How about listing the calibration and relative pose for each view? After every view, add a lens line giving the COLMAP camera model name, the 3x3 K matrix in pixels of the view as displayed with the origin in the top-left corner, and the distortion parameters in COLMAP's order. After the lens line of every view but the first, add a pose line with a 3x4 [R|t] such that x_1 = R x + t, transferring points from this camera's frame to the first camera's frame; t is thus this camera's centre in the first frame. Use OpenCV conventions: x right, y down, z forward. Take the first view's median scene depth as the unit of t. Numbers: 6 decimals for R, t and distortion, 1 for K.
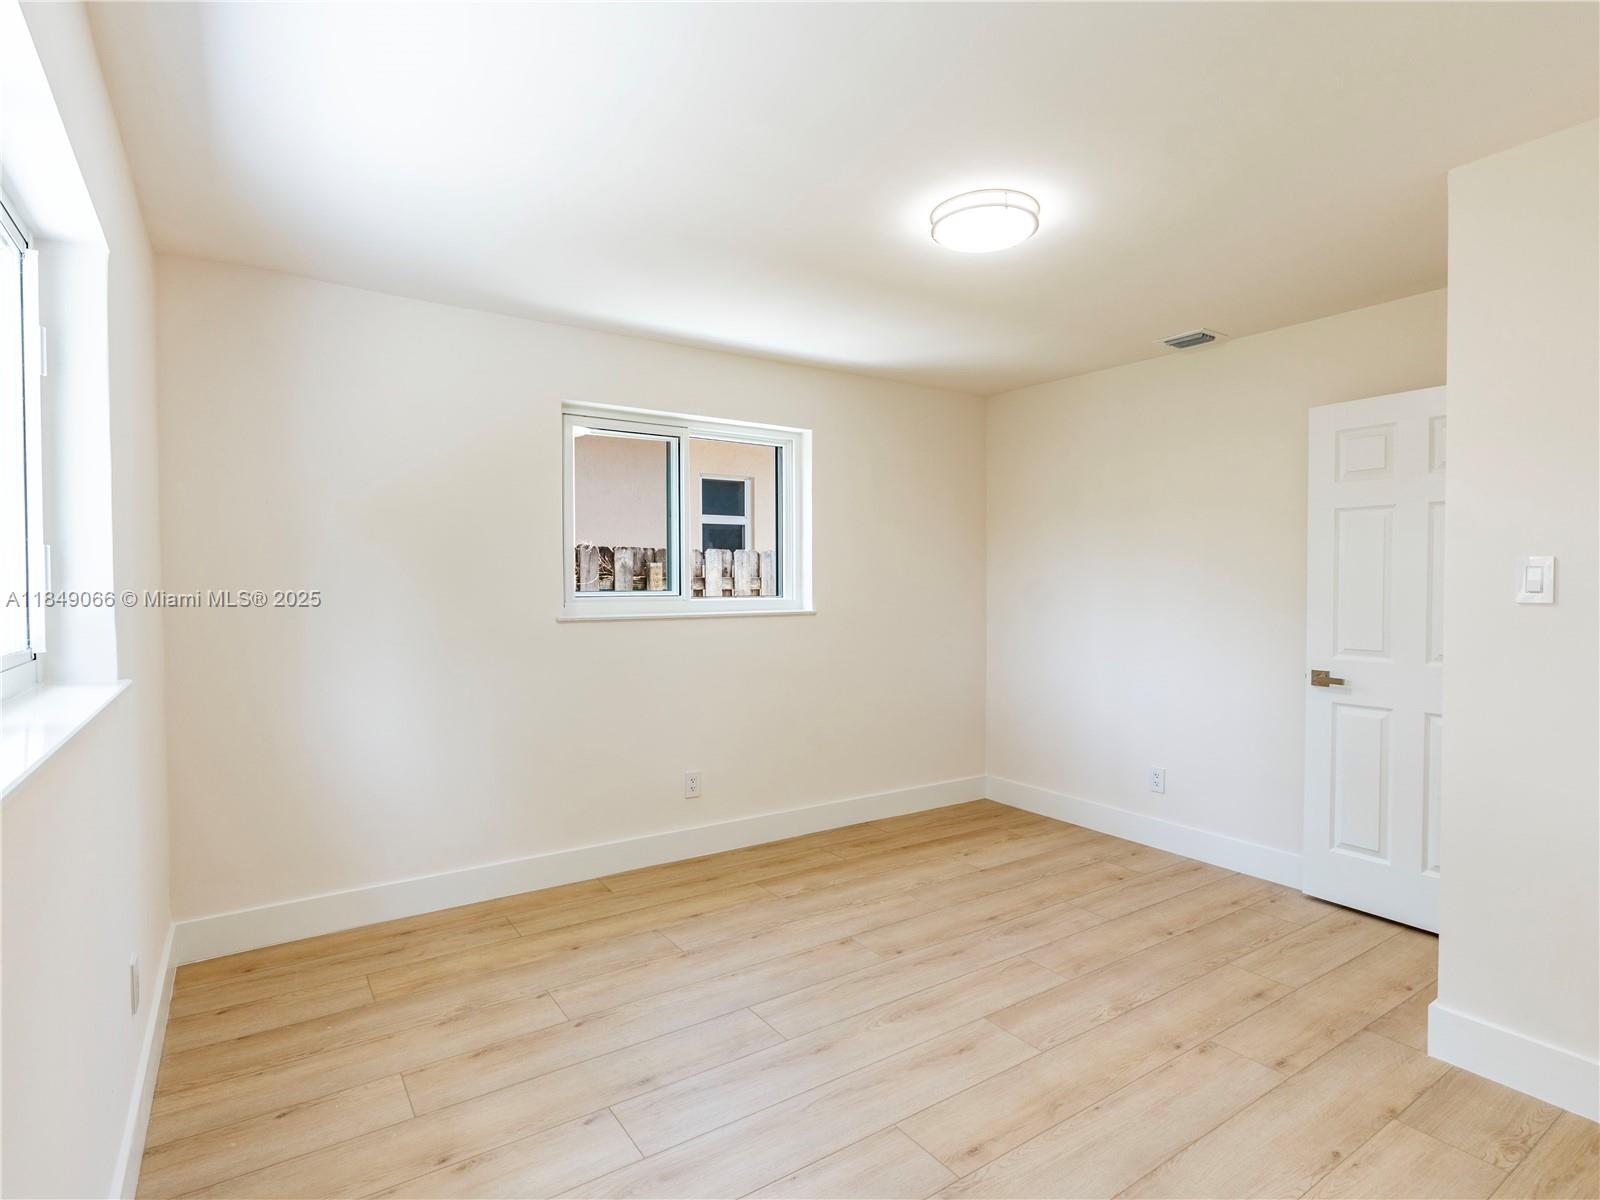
lens RADIAL K [[829.7, 0, 800.0], [0, 829.7, 600.0], [0, 0, 1]] dist [-0.006549, -0.000130]
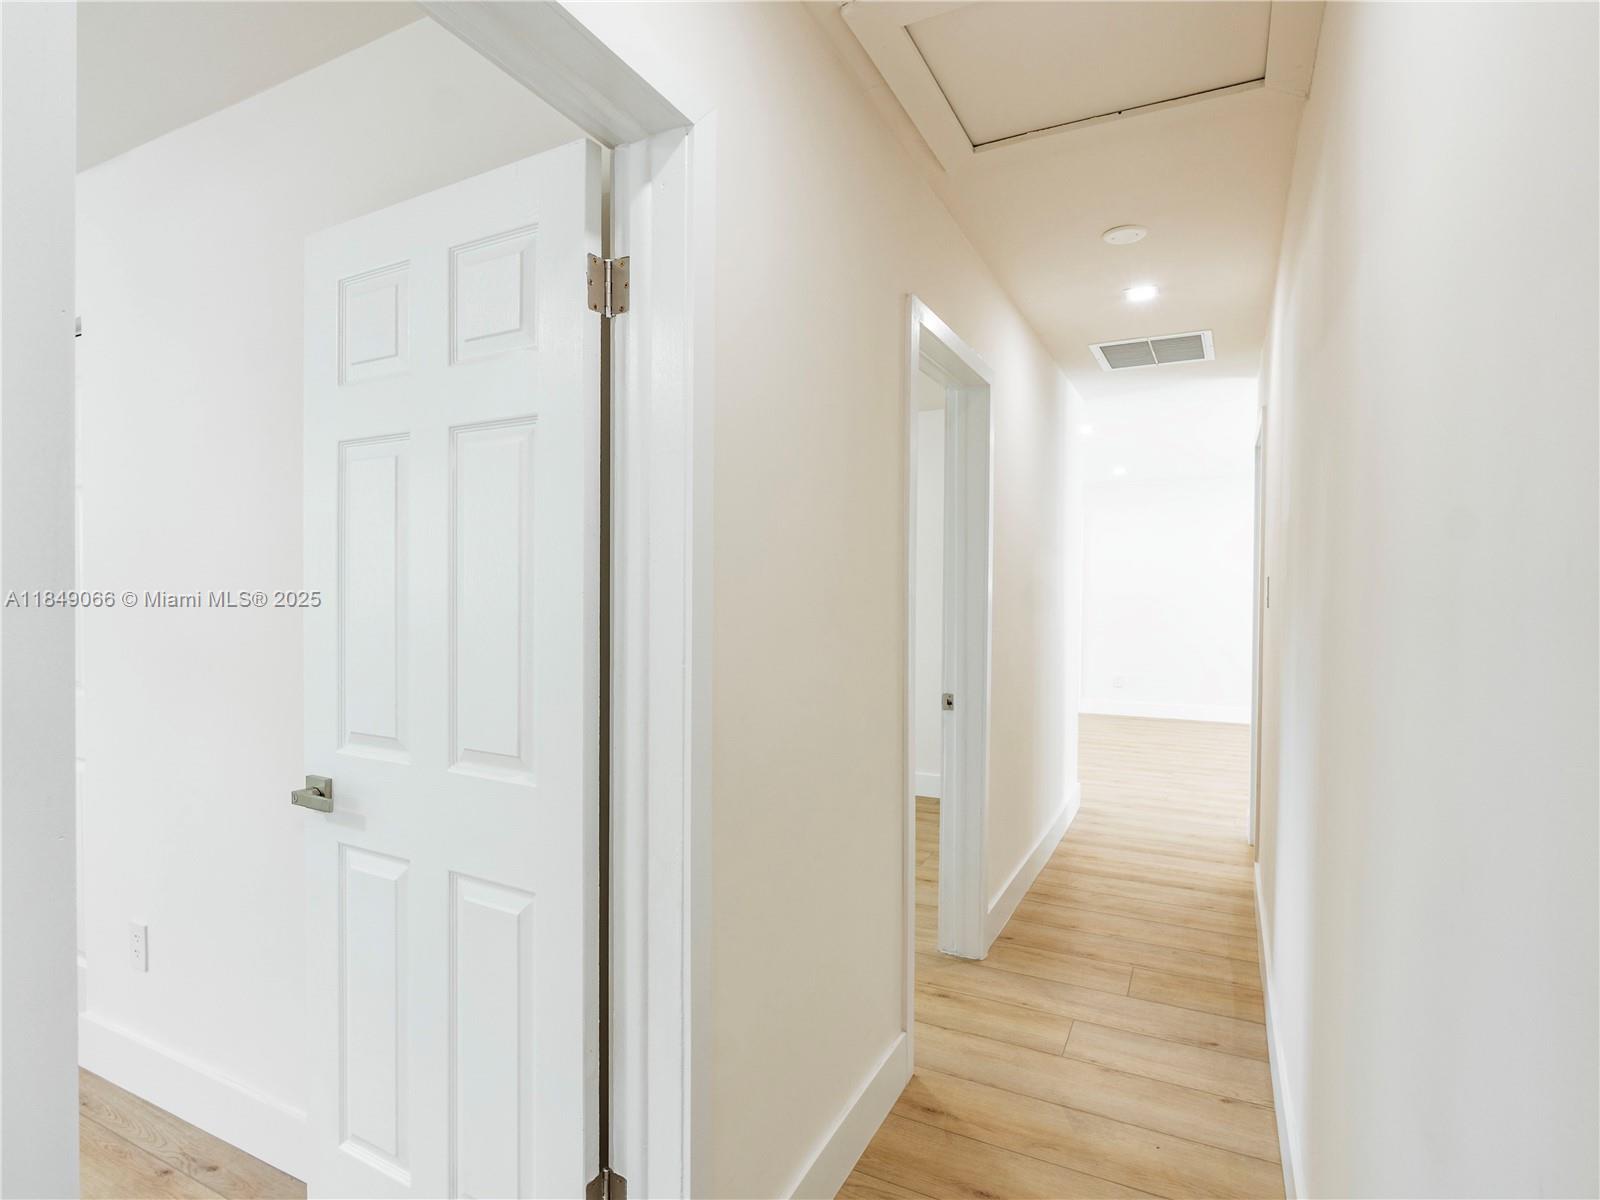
lens RADIAL K [[829.7, 0, 800.0], [0, 829.7, 600.0], [0, 0, 1]] dist [-0.006549, -0.000130]
pose [[0.871360, 0.000983, 0.490642, 0.644824], [0.003780, 0.999955, -0.008717, -0.013477], [-0.490629, 0.009450, 0.871317, 0.445880]]
